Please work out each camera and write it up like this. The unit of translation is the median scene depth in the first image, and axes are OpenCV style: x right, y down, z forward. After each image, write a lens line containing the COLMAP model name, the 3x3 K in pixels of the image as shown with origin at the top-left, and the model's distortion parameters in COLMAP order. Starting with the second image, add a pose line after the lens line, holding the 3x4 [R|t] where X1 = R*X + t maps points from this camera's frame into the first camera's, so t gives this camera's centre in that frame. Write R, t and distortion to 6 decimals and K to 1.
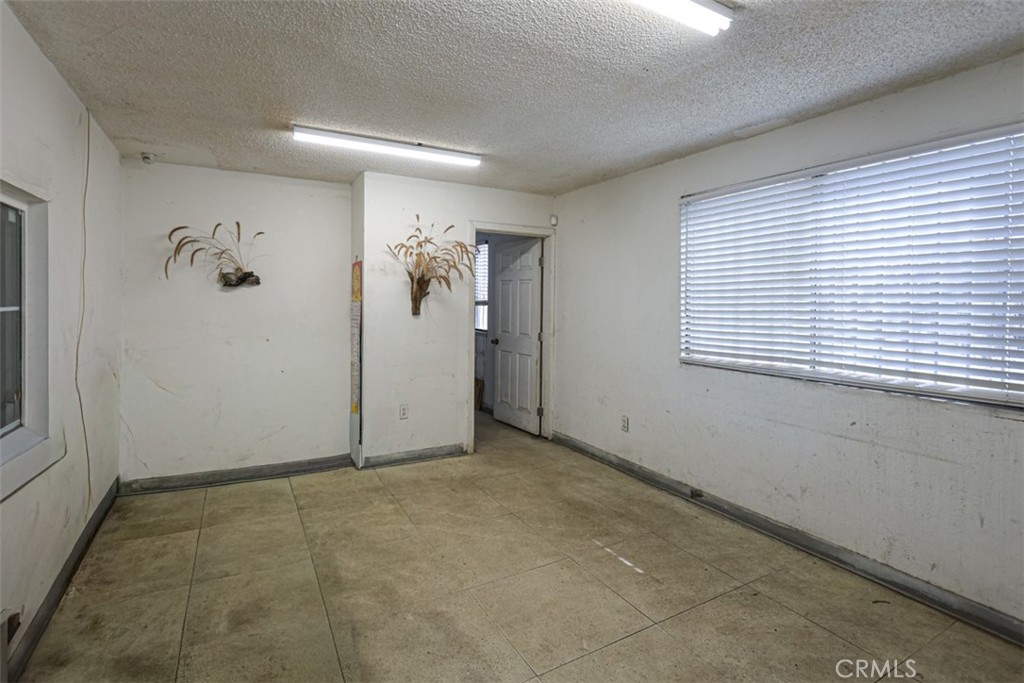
lens RADIAL K [[469.4, 0, 482.2], [0, 469.4, 302.4], [0, 0, 1]] dist [0.001606, 0.000747]
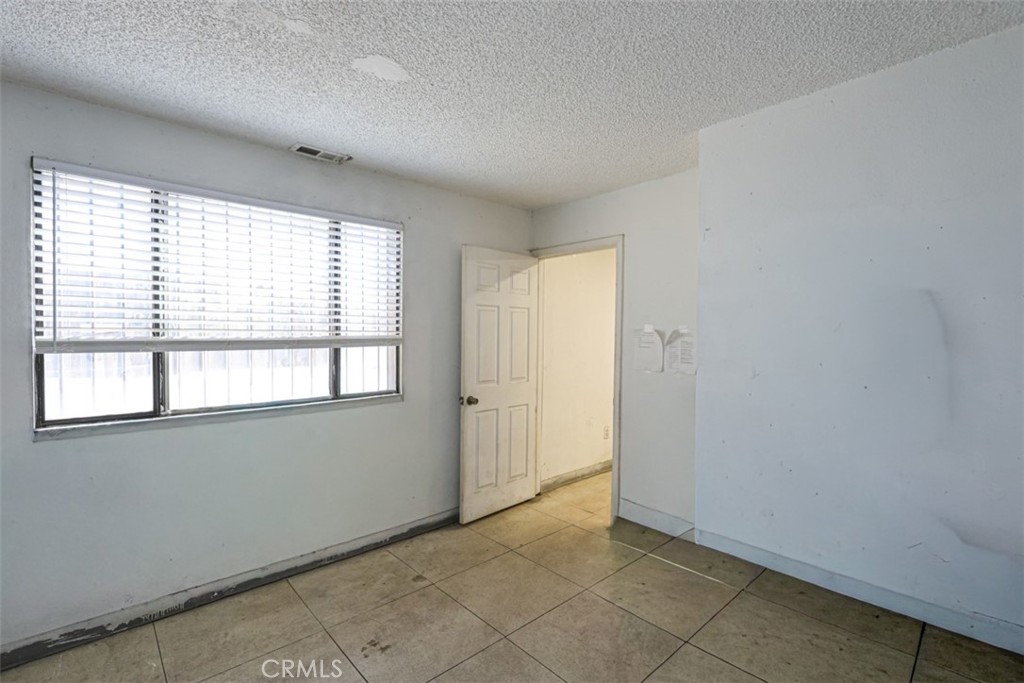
lens RADIAL K [[469.4, 0, 512.4], [0, 469.4, 339.8], [0, 0, 1]] dist [0.001606, 0.000747]
pose [[-0.250714, -0.020254, 0.967849, -0.811221], [0.004738, 0.999743, 0.022148, -0.016256], [-0.968050, 0.010139, -0.250553, 1.506166]]
